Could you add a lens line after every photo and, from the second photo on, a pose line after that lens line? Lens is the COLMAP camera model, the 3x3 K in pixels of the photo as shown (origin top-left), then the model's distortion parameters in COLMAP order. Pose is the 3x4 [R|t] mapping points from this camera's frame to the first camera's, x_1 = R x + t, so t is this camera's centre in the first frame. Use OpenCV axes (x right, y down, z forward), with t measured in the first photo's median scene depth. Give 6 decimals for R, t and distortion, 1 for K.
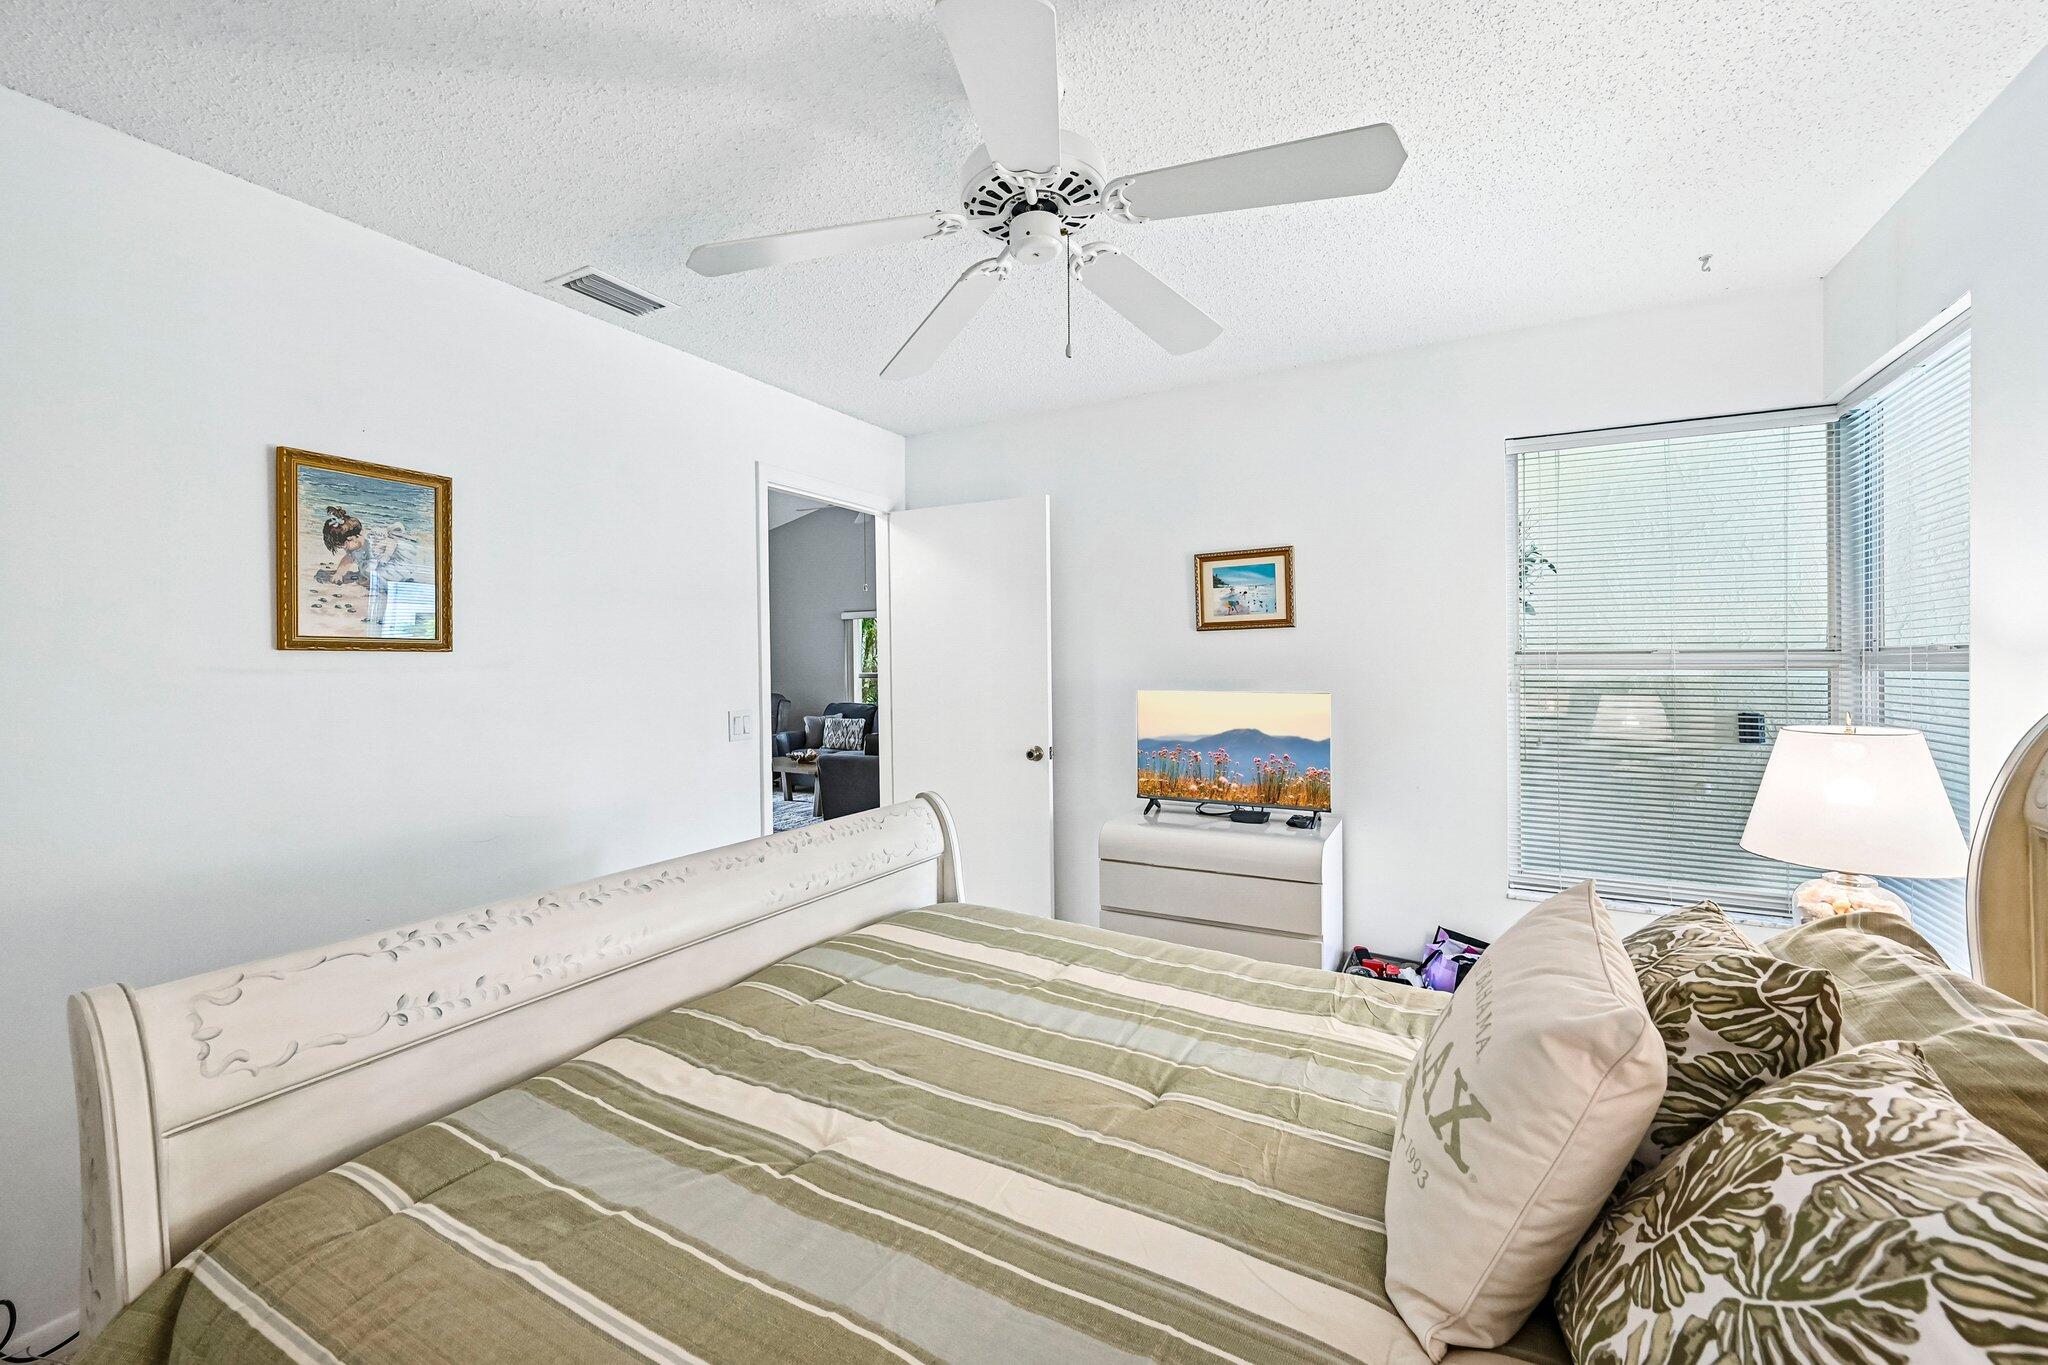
lens RADIAL K [[816.6, 0, 1022.8], [0, 816.6, 658.8], [0, 0, 1]] dist [-0.001003, 0.000476]
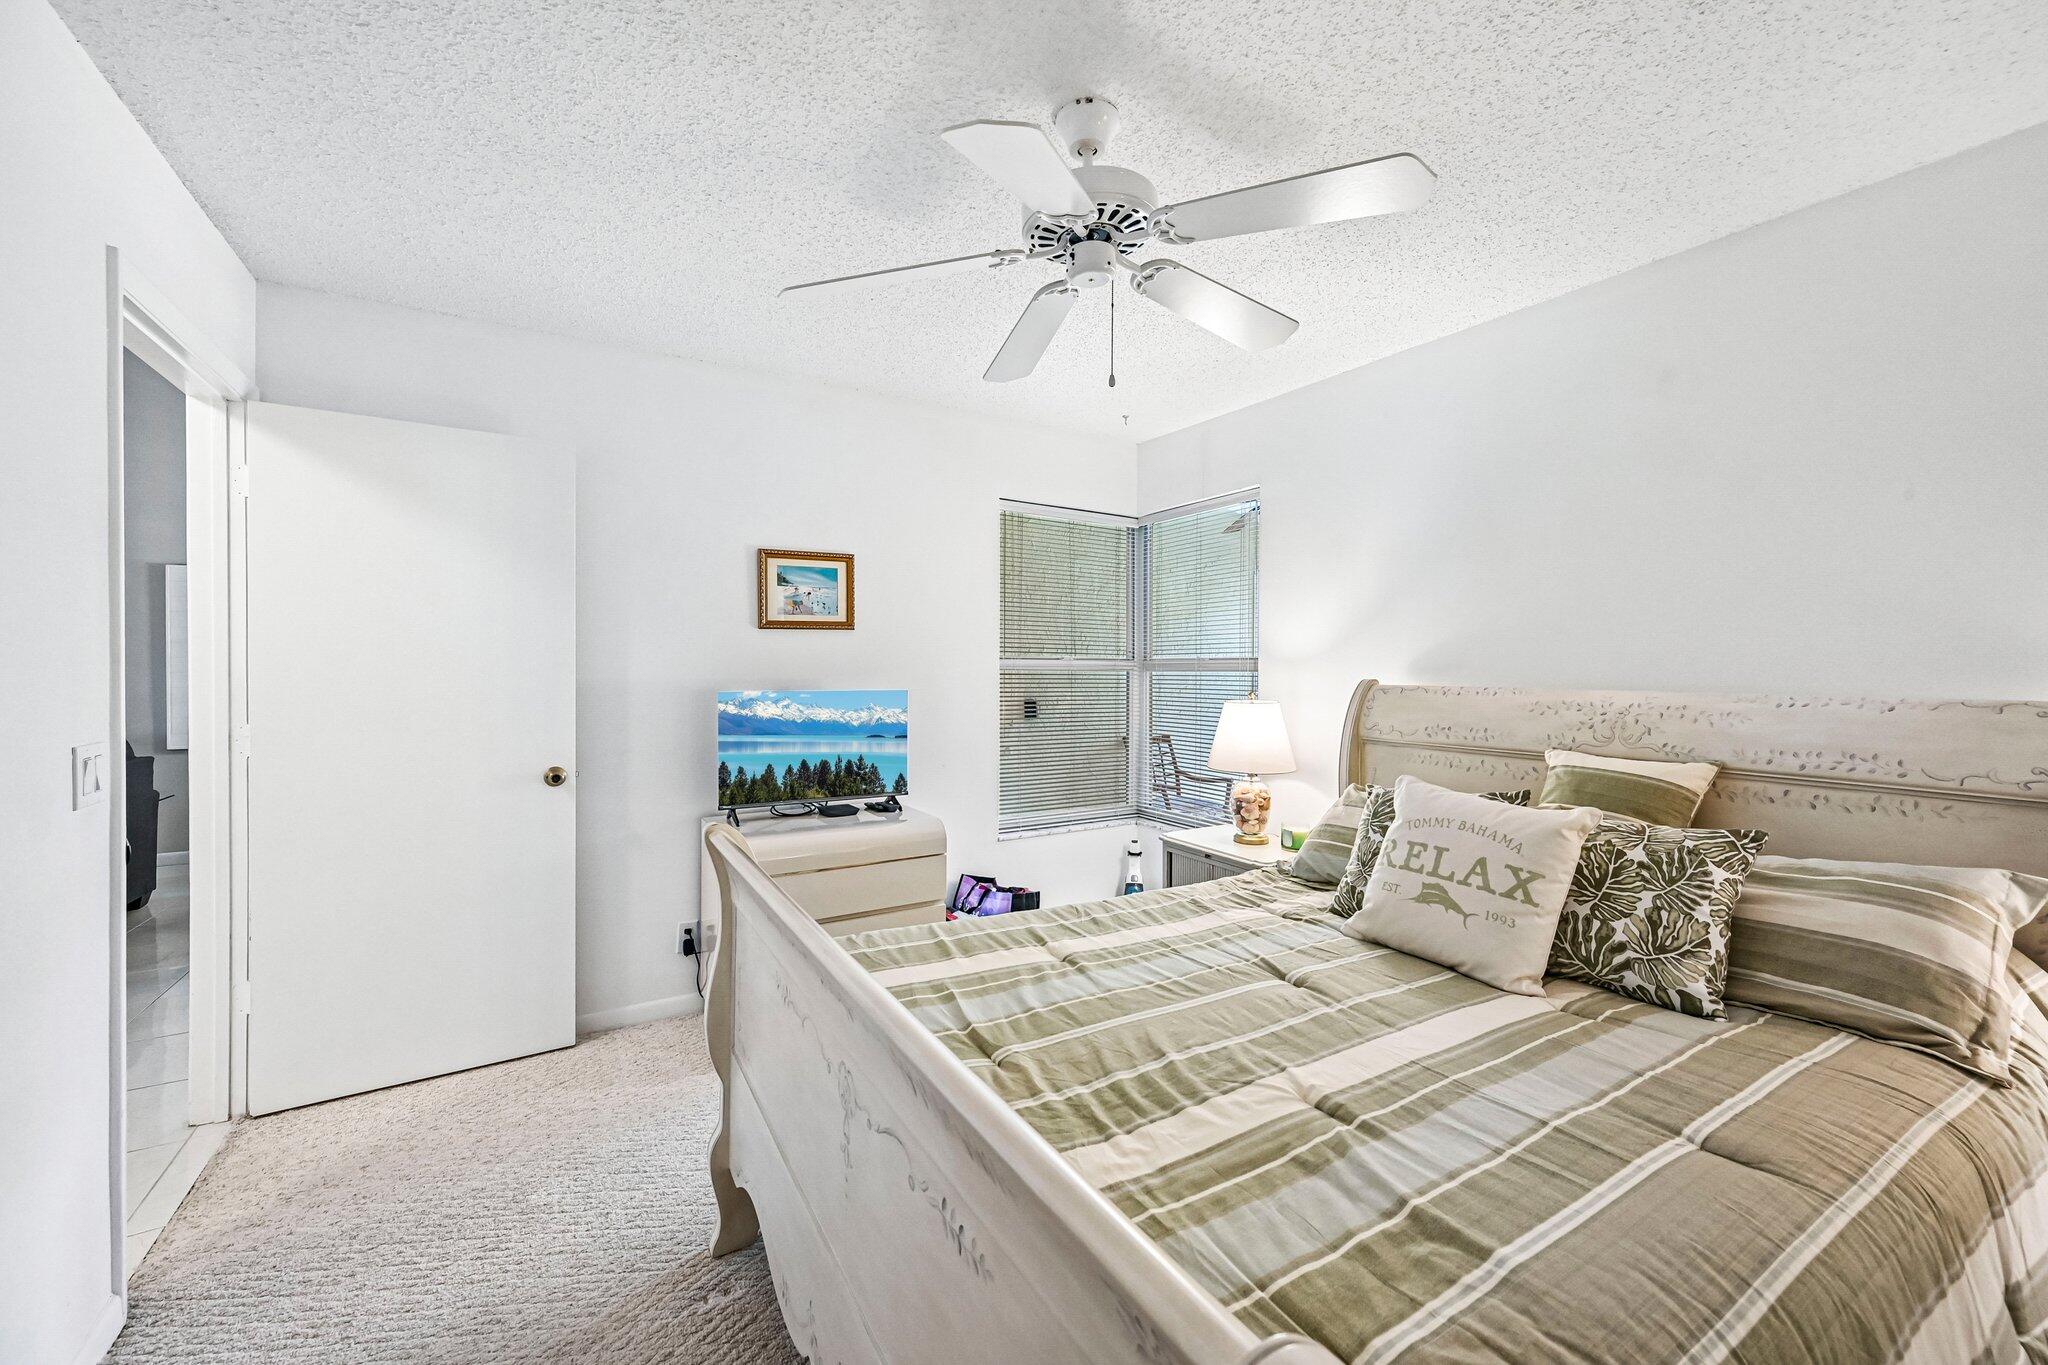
lens RADIAL K [[804.1, 0, 1017.1], [0, 804.1, 661.7], [0, 0, 1]] dist [0.000926, -0.000056]
pose [[0.501944, 0.015026, 0.864770, -0.472729], [-0.013575, 0.999863, -0.009494, 0.010310], [-0.864794, -0.006974, 0.502079, 0.278127]]
